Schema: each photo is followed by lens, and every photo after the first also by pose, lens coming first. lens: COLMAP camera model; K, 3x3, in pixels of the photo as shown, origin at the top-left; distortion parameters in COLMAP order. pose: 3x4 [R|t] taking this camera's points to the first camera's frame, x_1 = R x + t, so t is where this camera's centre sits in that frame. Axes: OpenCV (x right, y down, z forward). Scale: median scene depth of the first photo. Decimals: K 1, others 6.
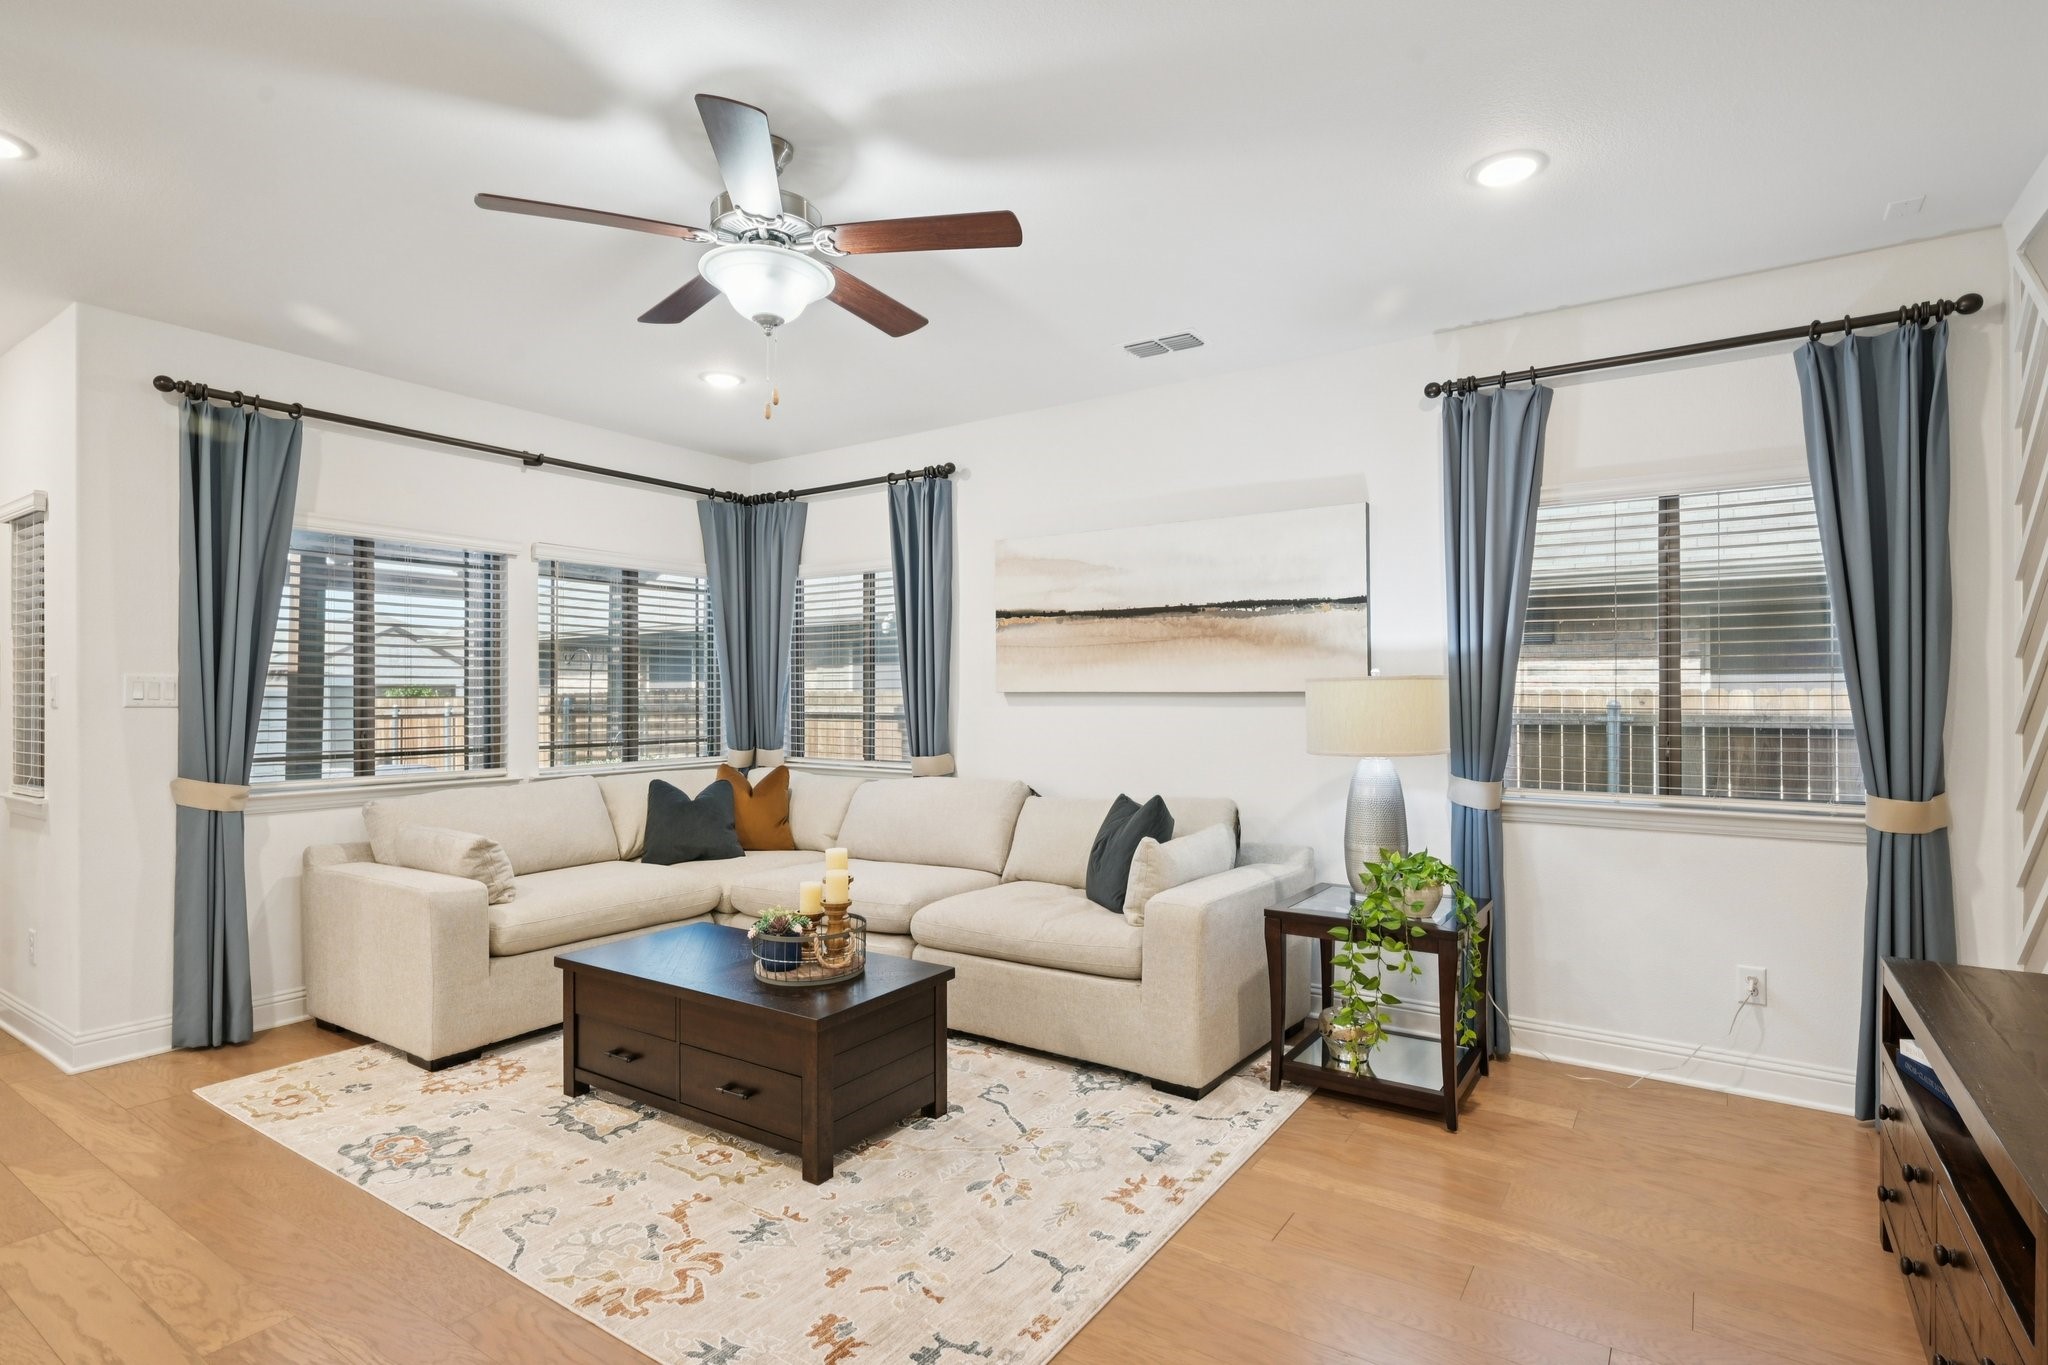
lens RADIAL K [[1023.4, 0, 1011.8], [0, 1023.4, 702.2], [0, 0, 1]] dist [0.001146, 0.000852]
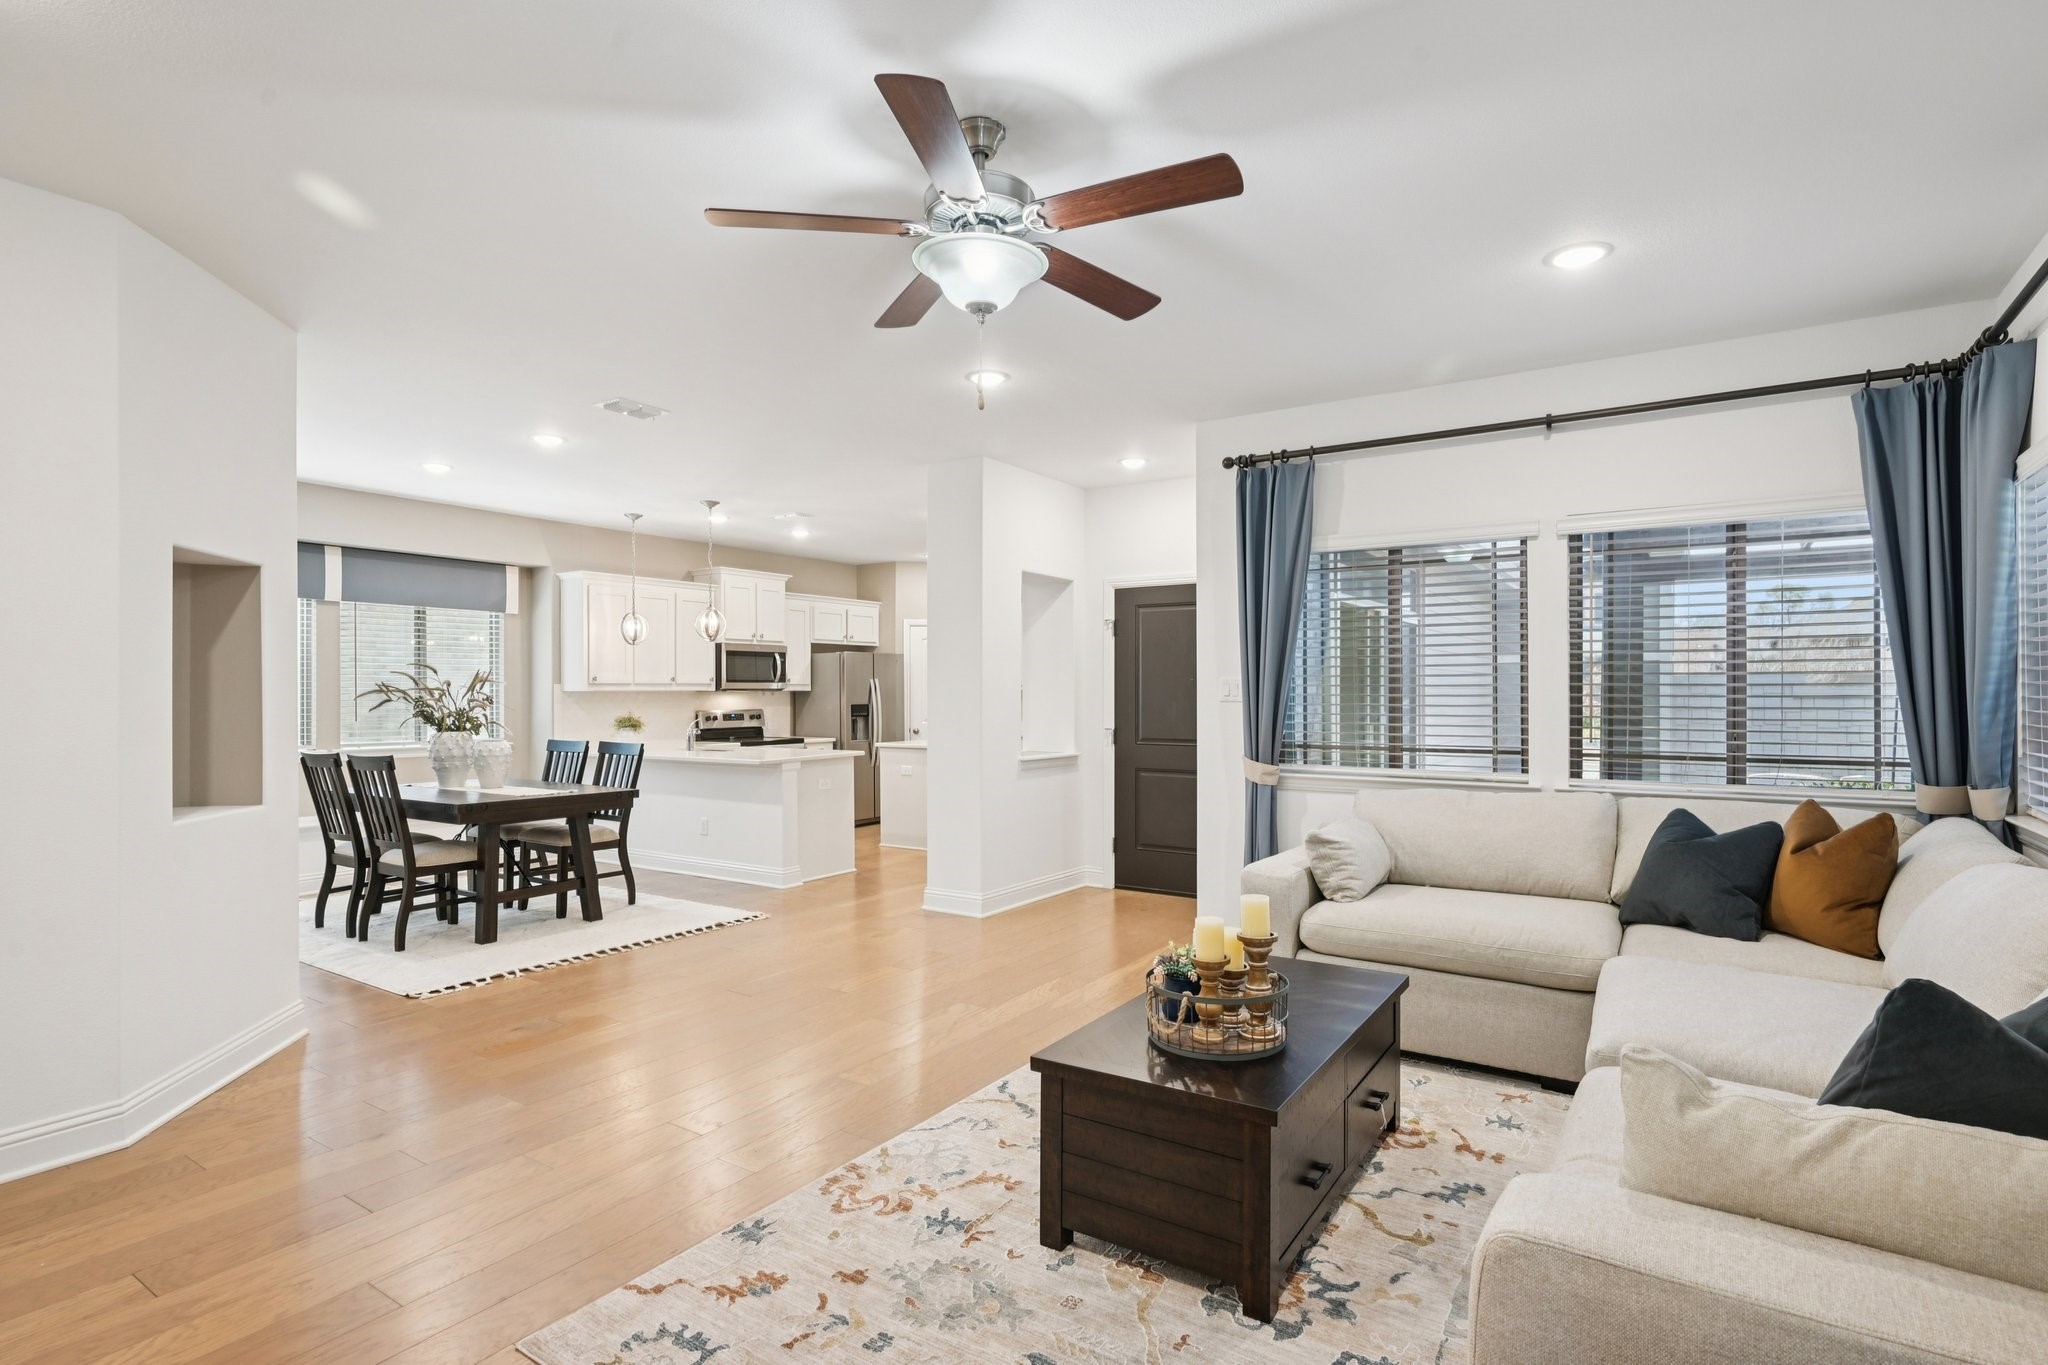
lens RADIAL K [[1023.4, 0, 1054.6], [0, 1023.4, 691.4], [0, 0, 1]] dist [0.001146, 0.000852]
pose [[0.020232, -0.002121, -0.999793, 0.477706], [-0.010136, 0.999946, -0.002327, -0.002290], [0.999744, 0.010181, 0.020210, 0.679458]]
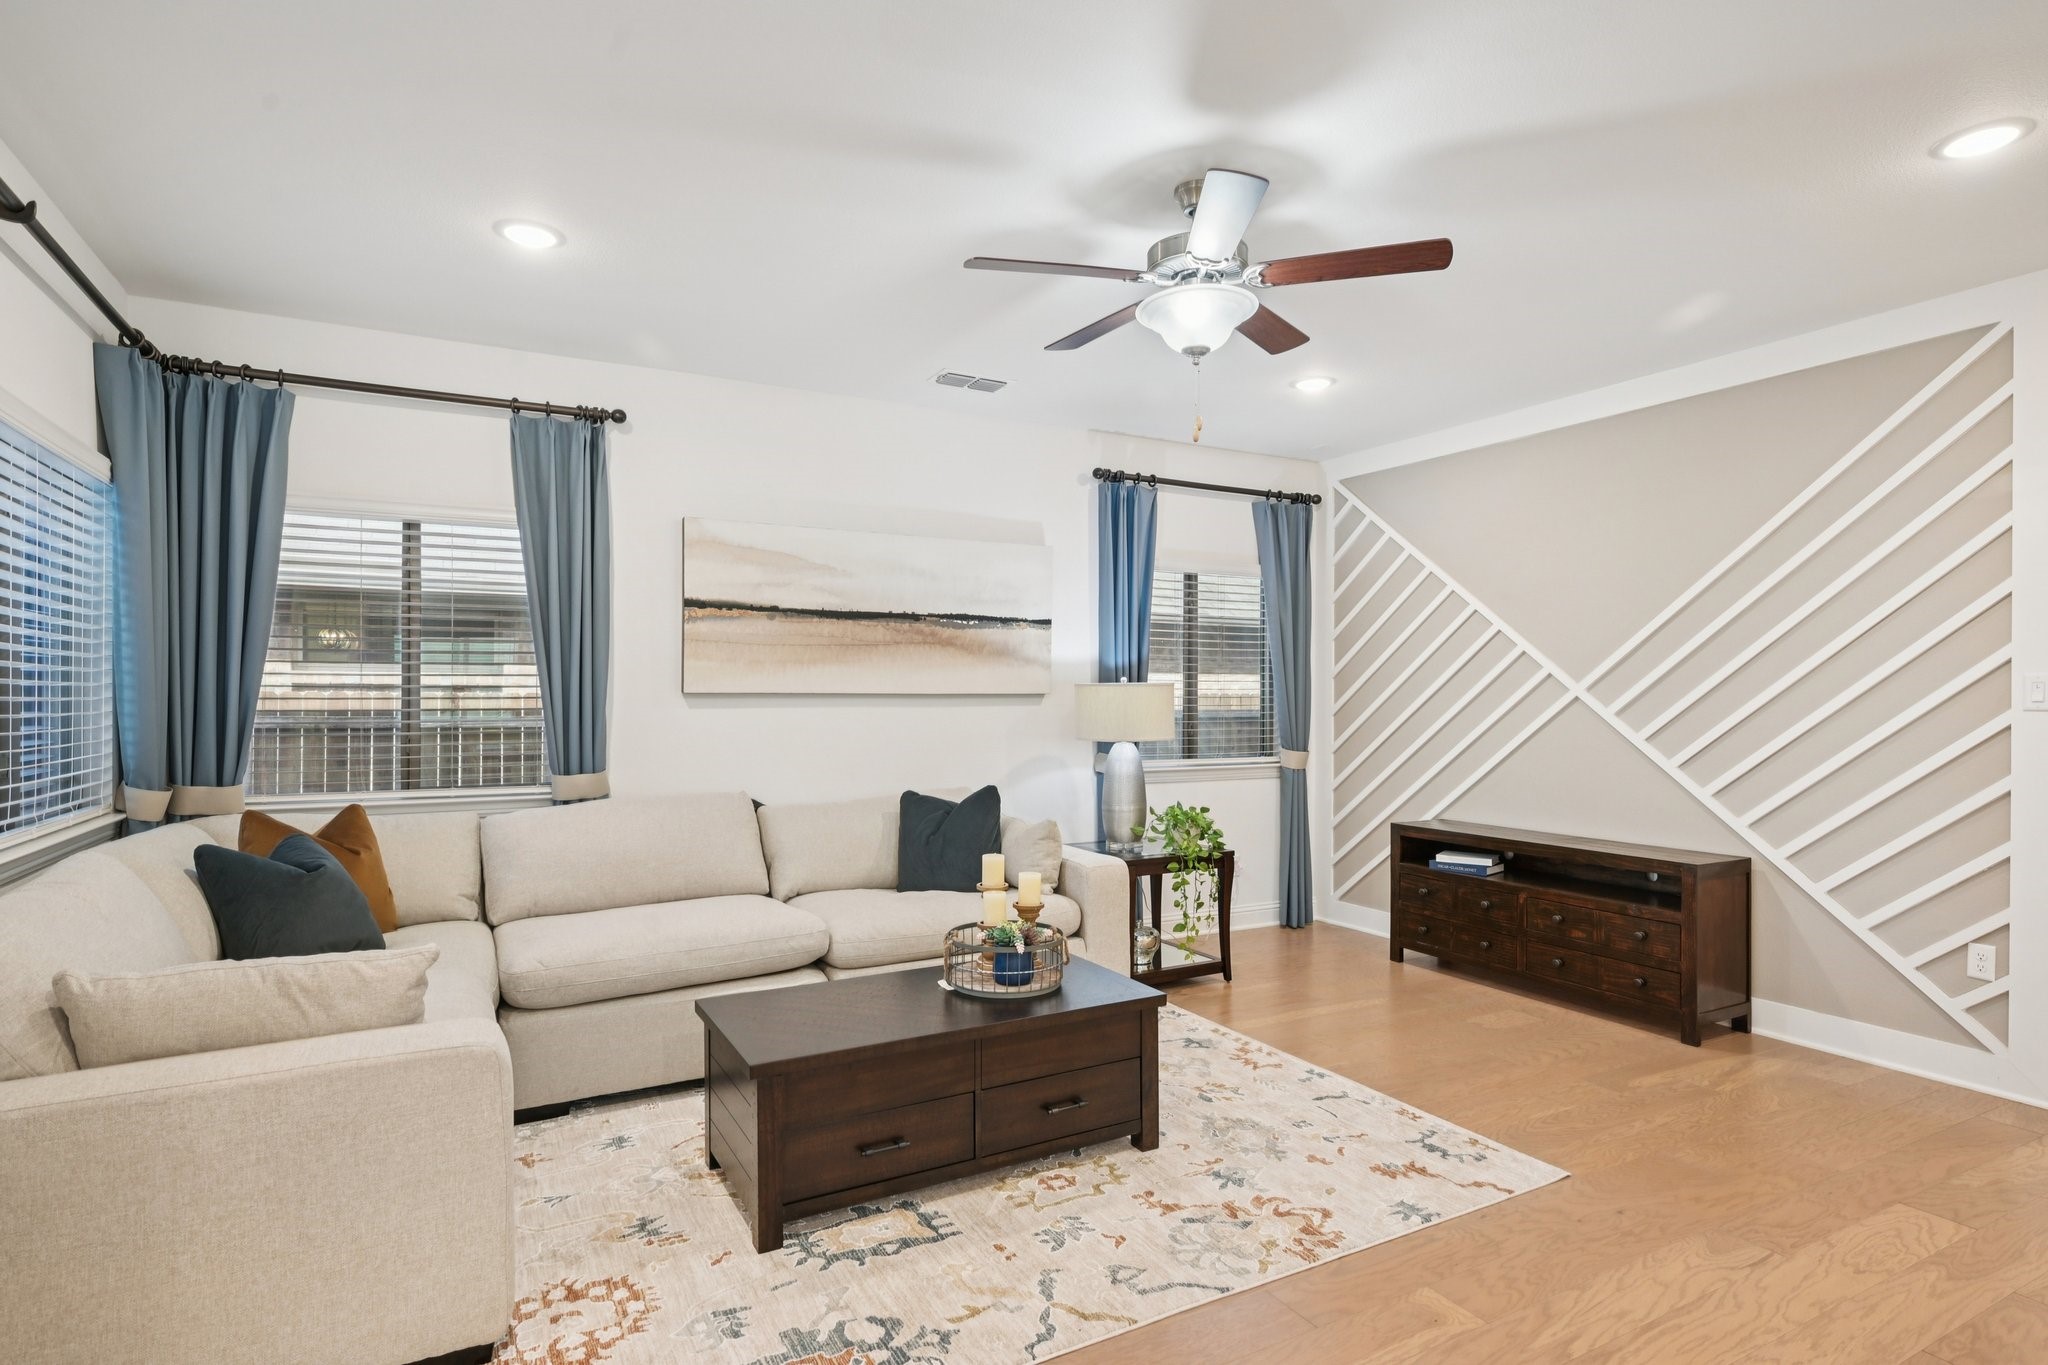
lens RADIAL K [[1051.7, 0, 1057.2], [0, 1051.7, 704.2], [0, 0, 1]] dist [-0.003946, 0.000010]
pose [[0.441196, 0.001414, 0.897410, -0.833572], [0.014080, 0.999865, -0.008498, 0.013717], [-0.897300, 0.016385, 0.441117, 0.415972]]
